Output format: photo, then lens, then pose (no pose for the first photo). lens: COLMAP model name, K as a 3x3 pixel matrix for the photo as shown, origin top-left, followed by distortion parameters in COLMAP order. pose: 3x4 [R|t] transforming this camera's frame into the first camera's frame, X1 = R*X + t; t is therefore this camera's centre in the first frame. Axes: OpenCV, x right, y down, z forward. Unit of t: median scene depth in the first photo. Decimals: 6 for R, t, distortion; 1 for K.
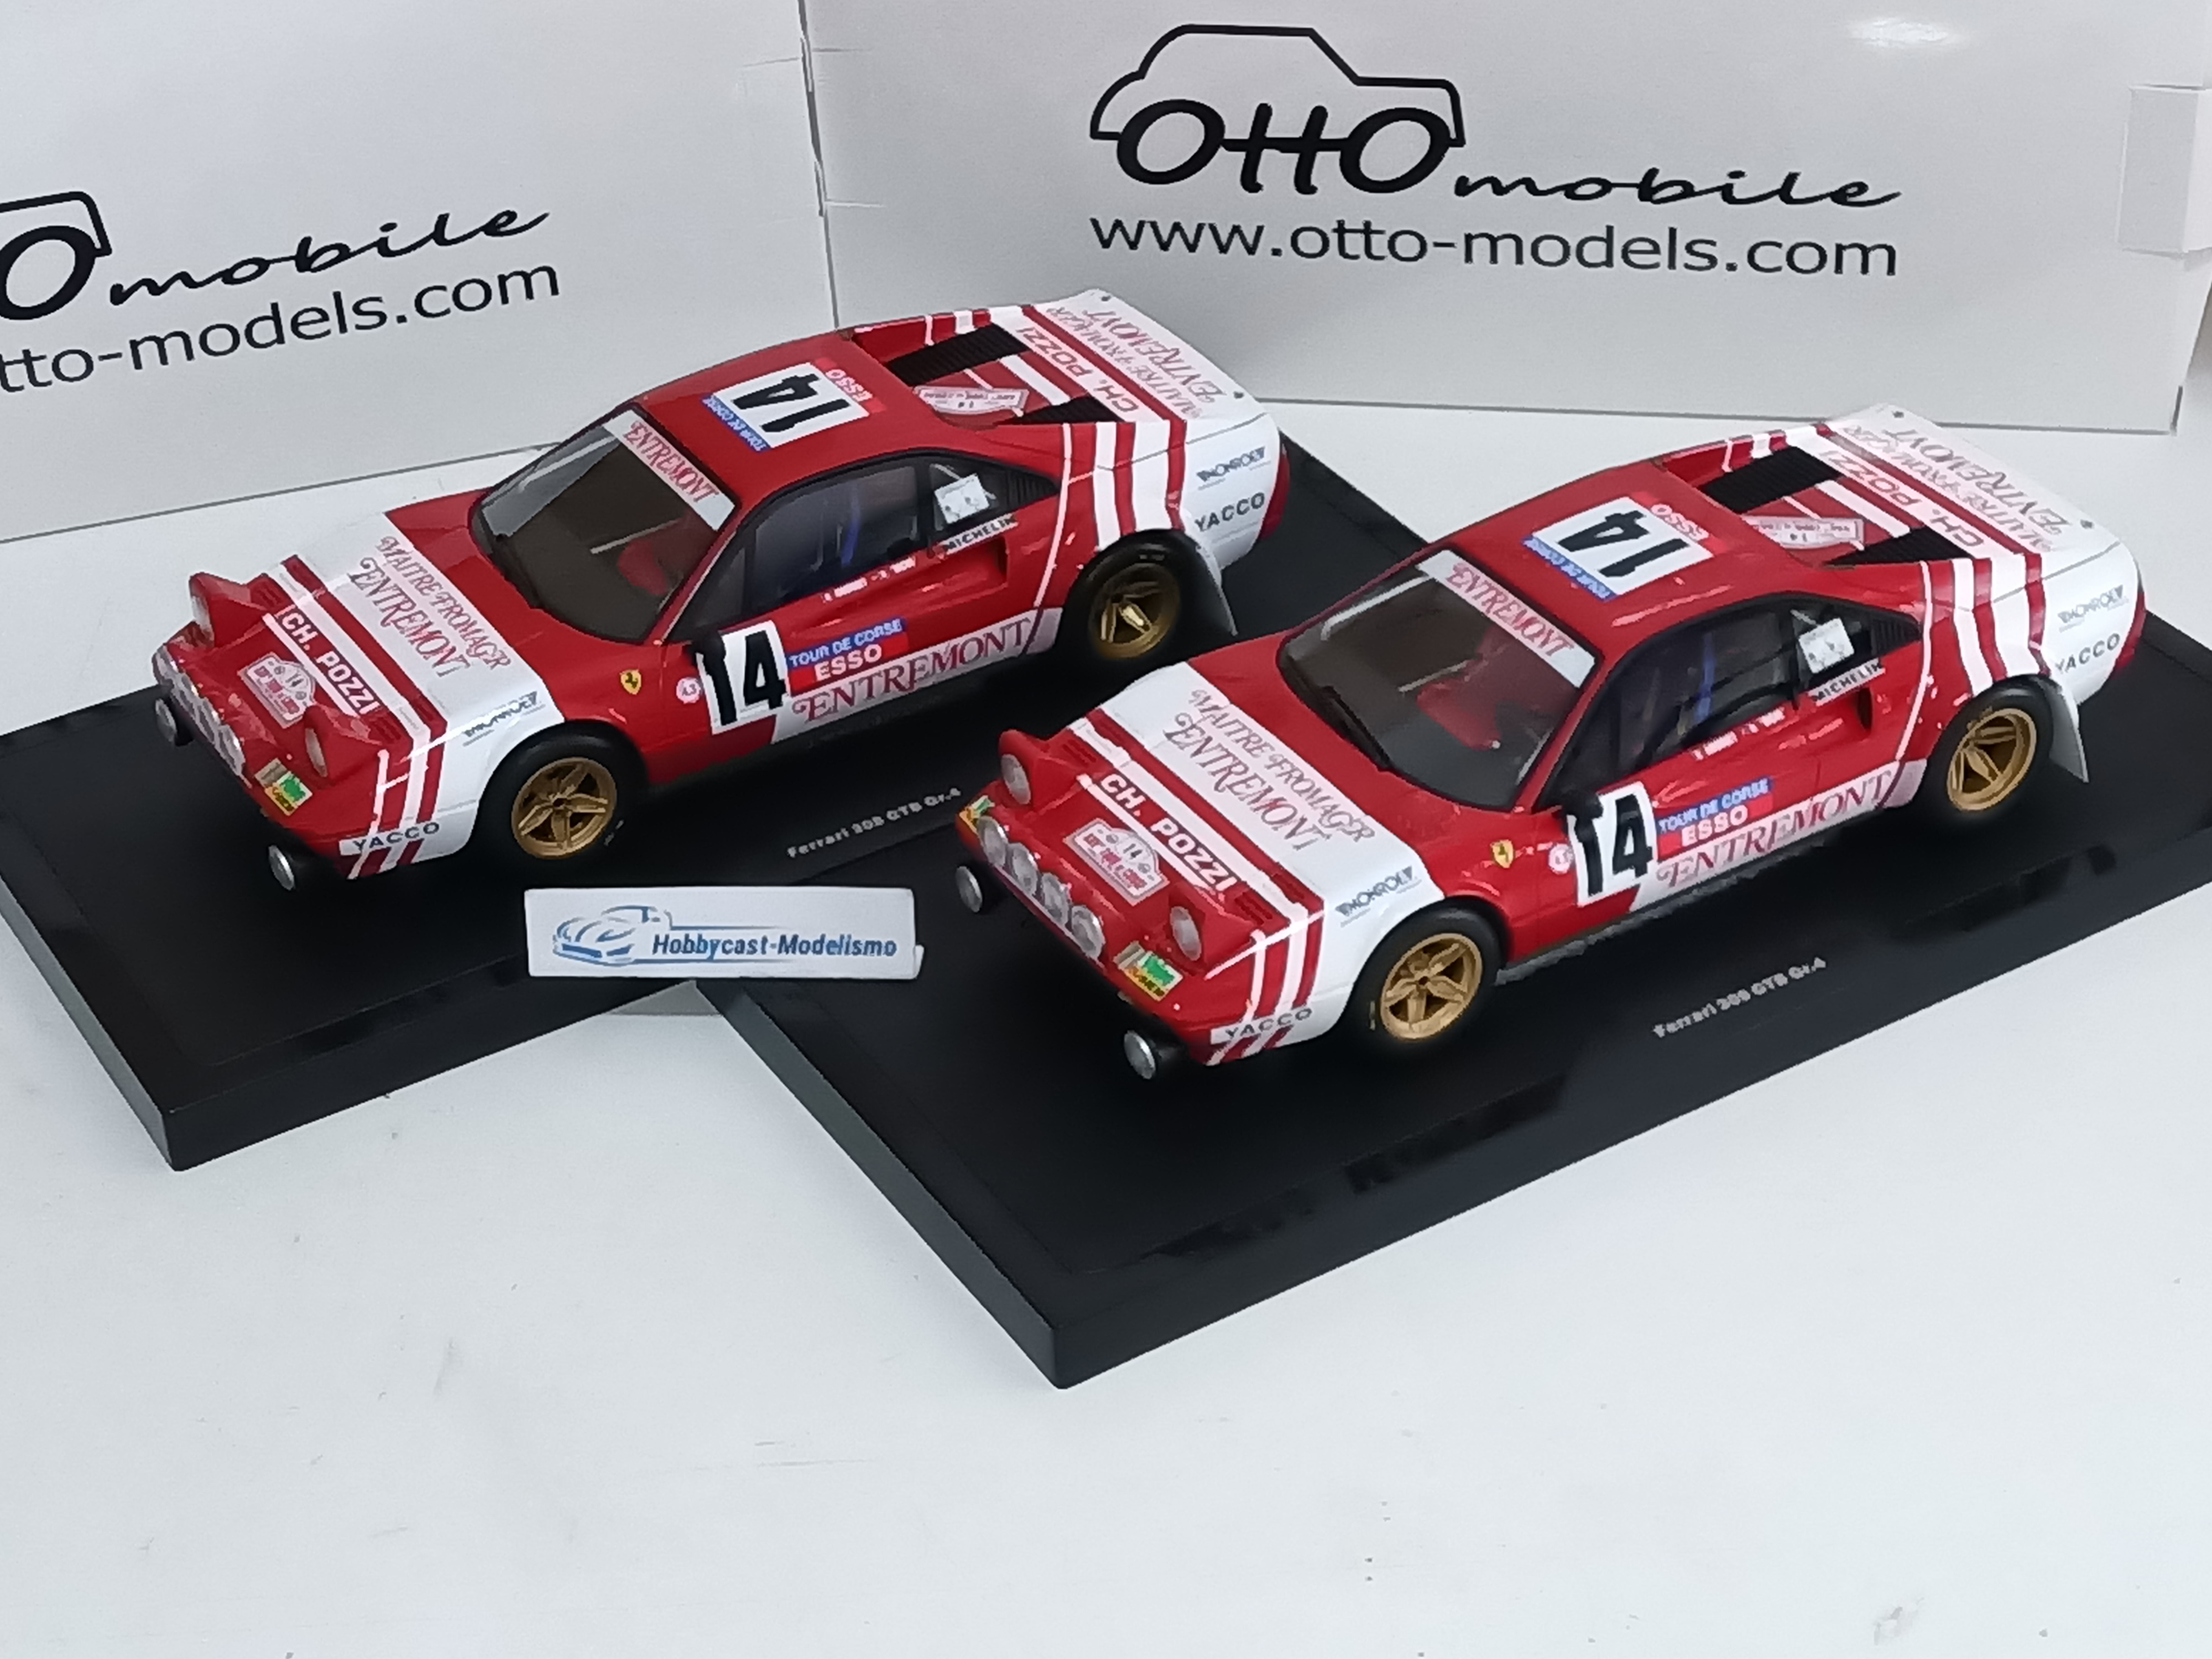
lens RADIAL K [[4379.2, 0, 1169.4], [0, 4379.2, 816.2], [0, 0, 1]] dist [0.138257, 0.000000]
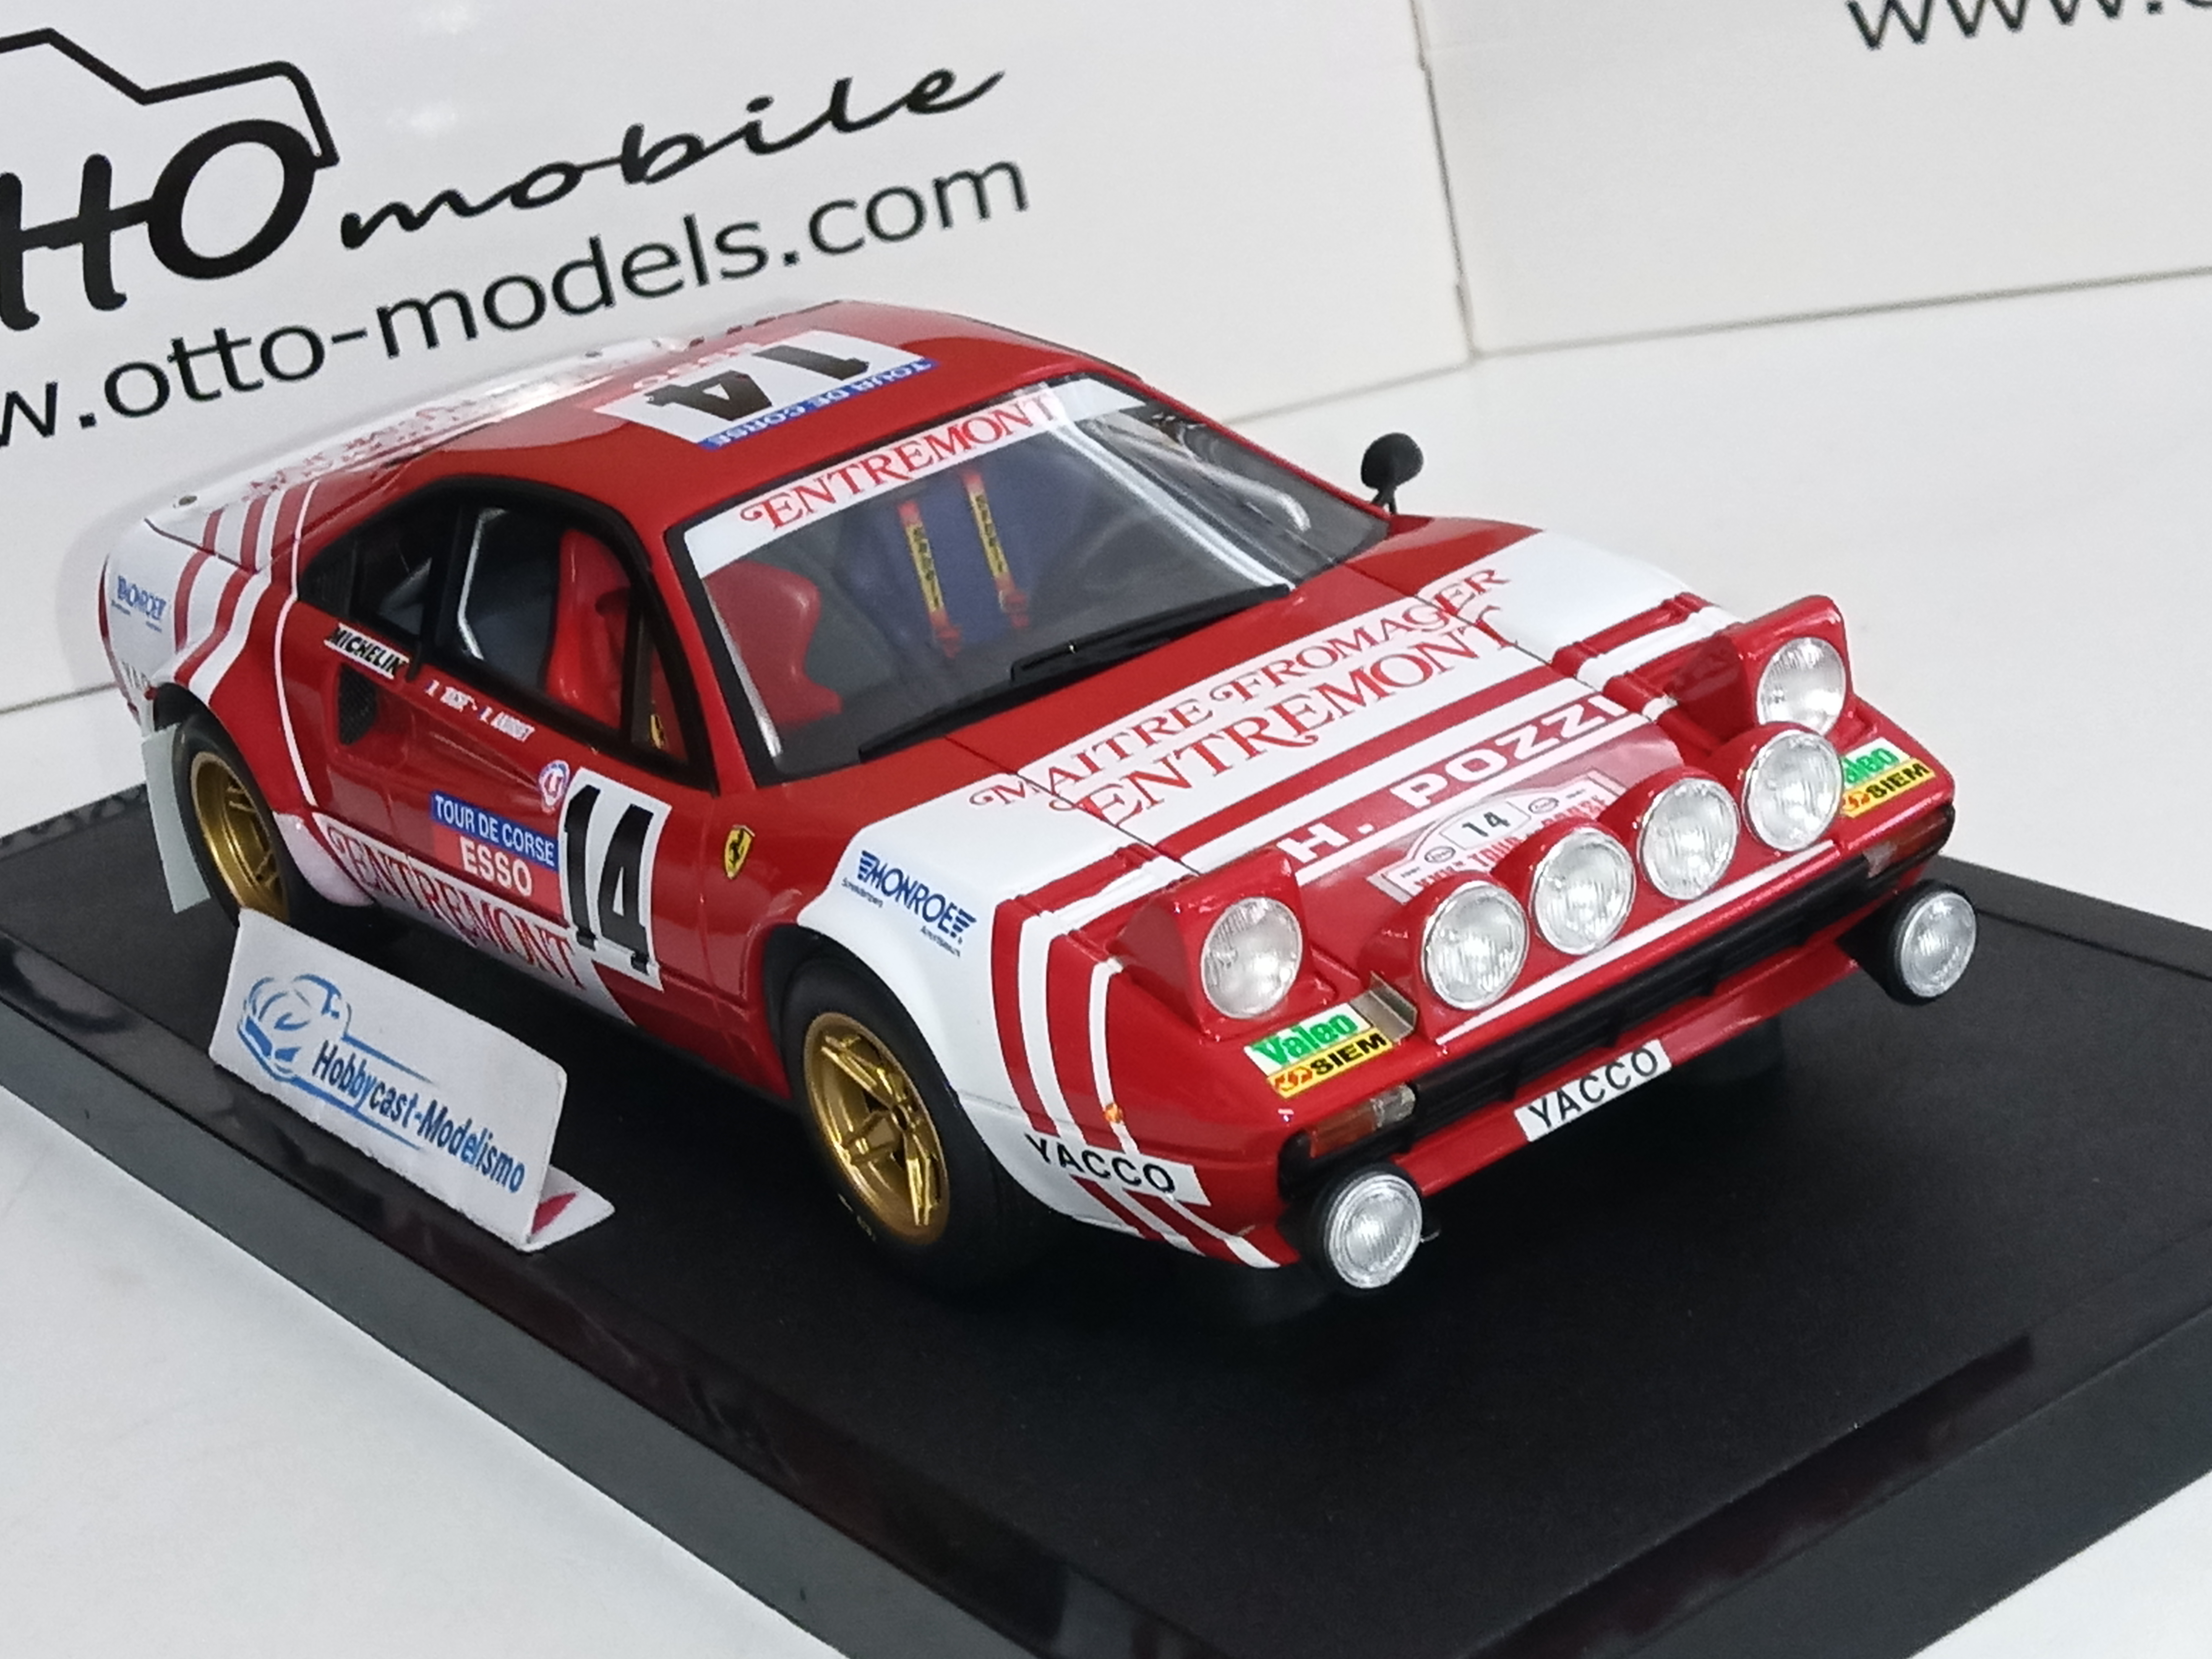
lens RADIAL K [[4378.6, 0, 1134.1], [0, 4378.6, 761.2], [0, 0, 1]] dist [0.110234, 0.000000]
pose [[-0.066544, -0.294102, 0.953455, -0.592880], [0.707895, 0.659513, 0.252839, -0.164830], [-0.703176, 0.691771, 0.164307, 0.931327]]
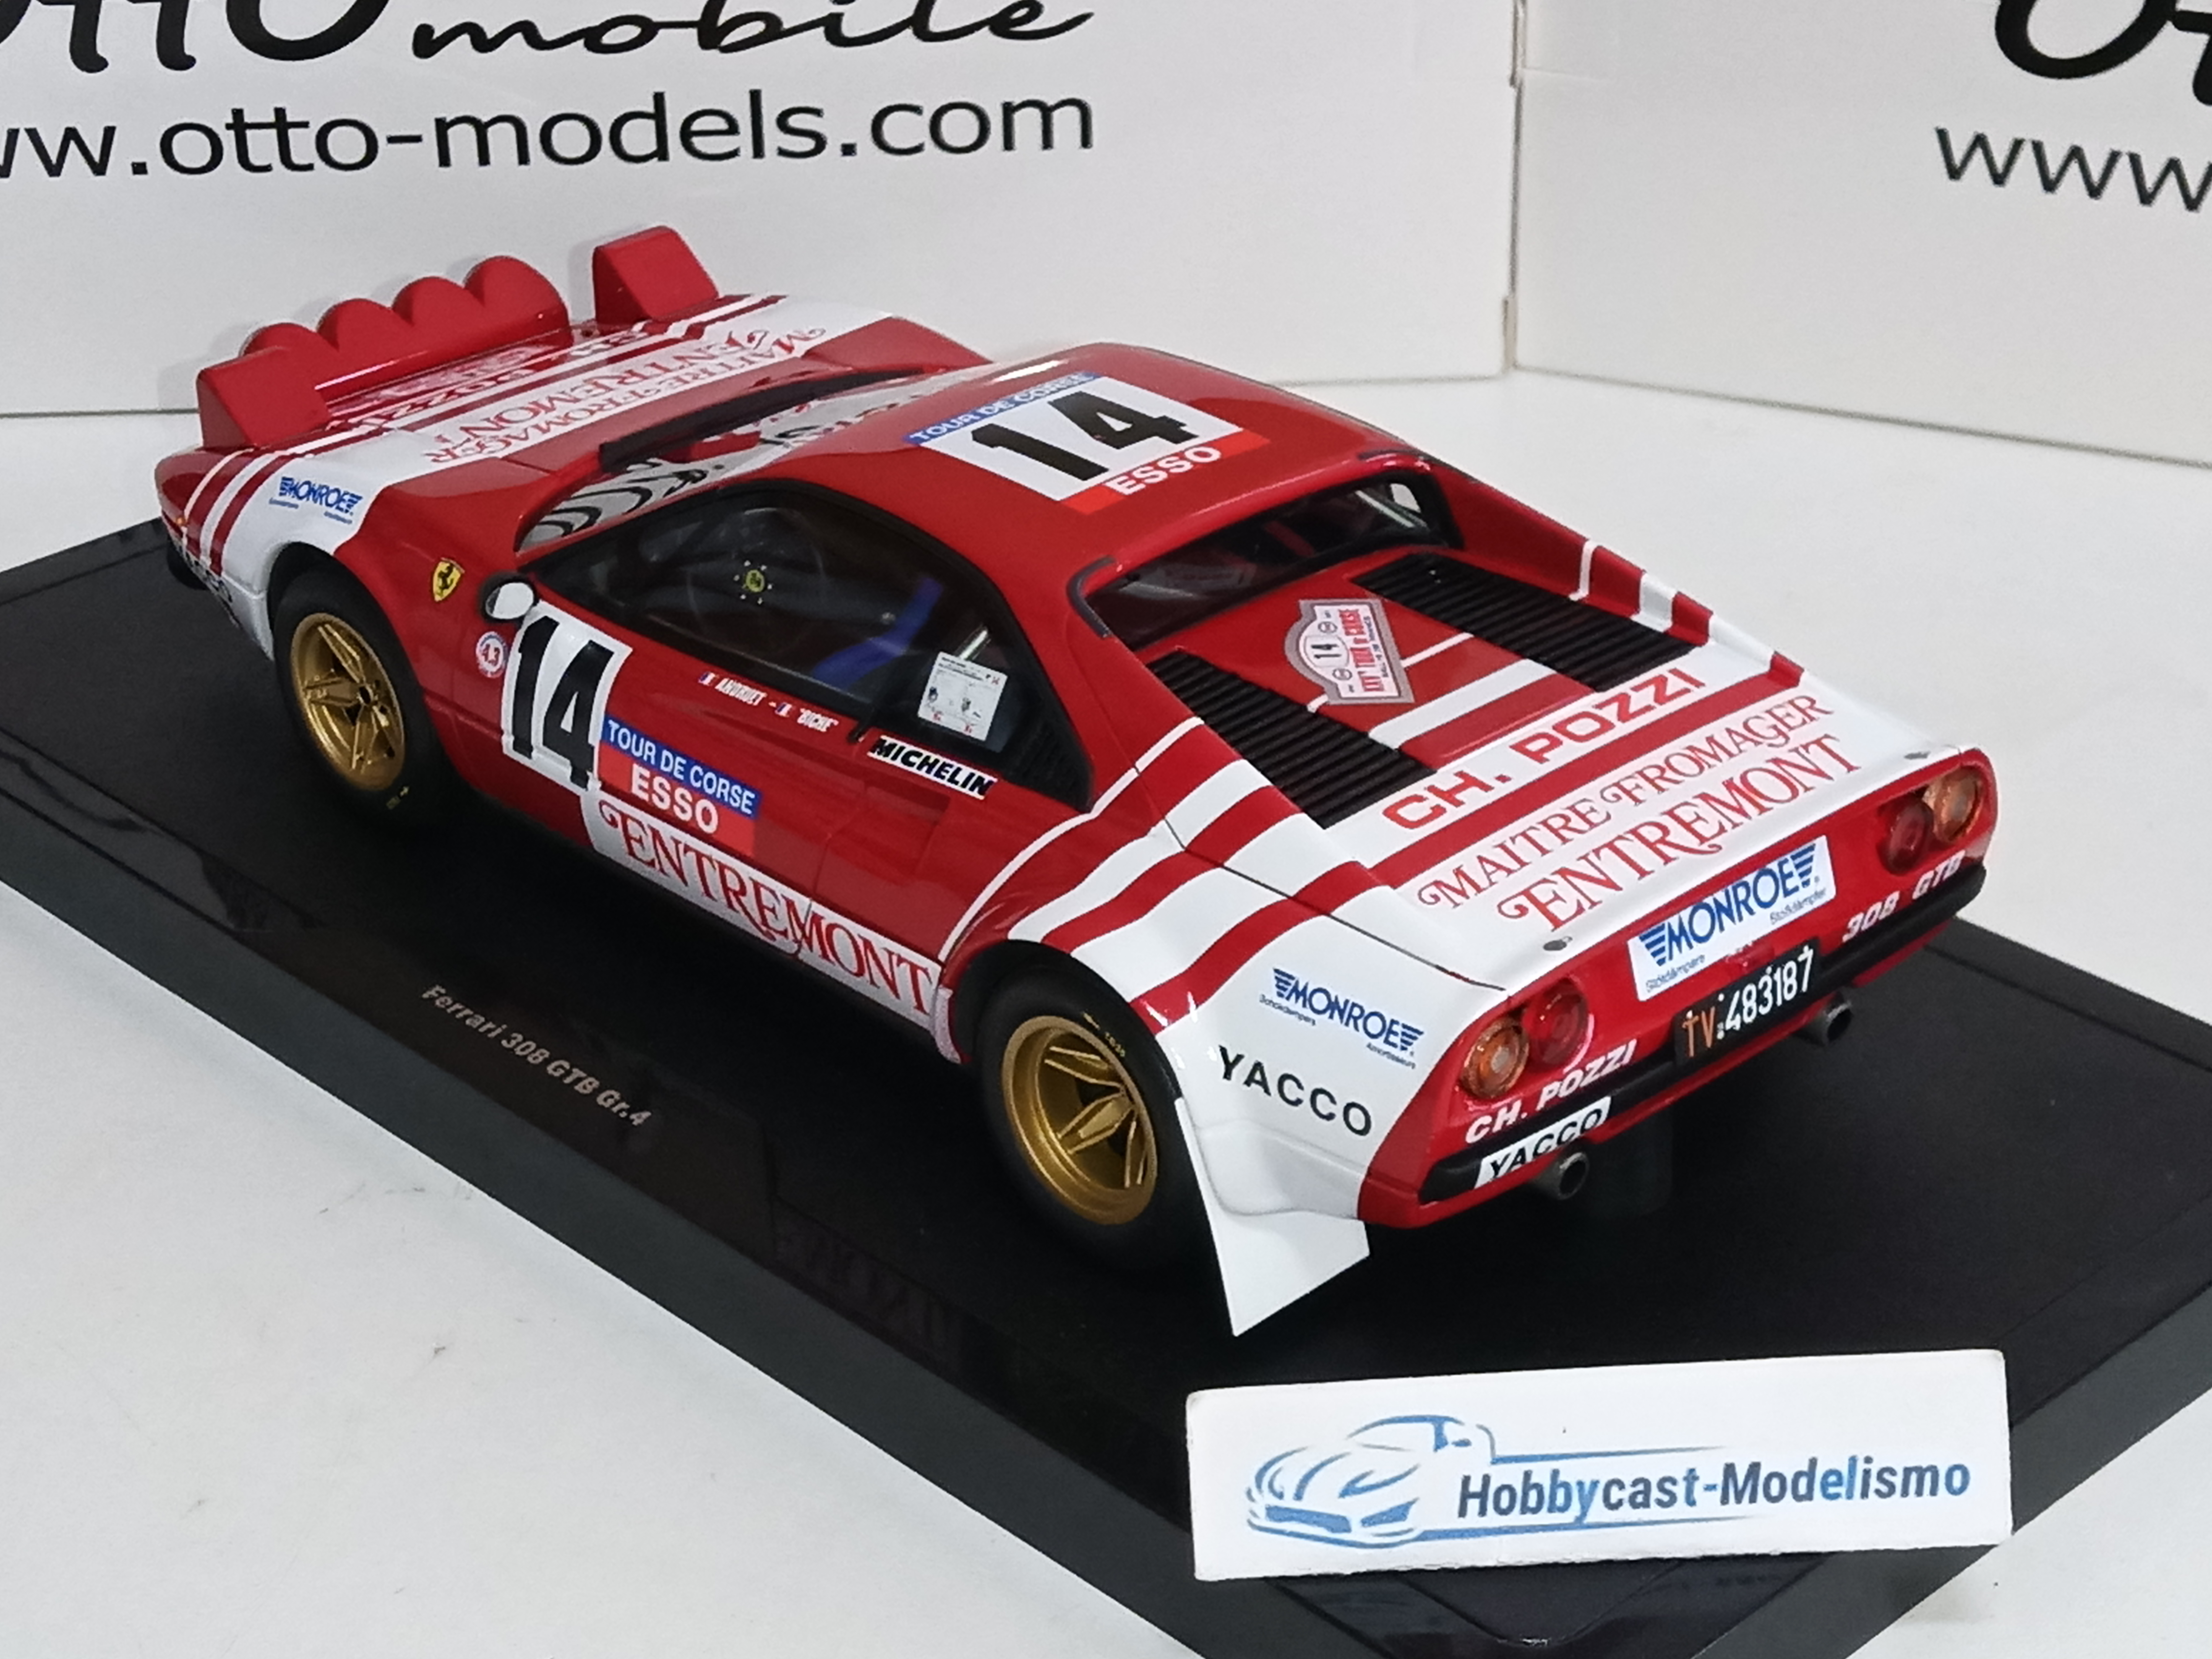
lens RADIAL K [[4378.6, 0, 1116.3], [0, 4378.6, 813.9], [0, 0, 1]] dist [0.110234, 0.000000]
pose [[0.225664, 0.502609, -0.834542, 0.386746], [-0.552348, 0.771654, 0.315377, -0.232019], [0.802488, 0.389788, 0.451749, 0.794023]]
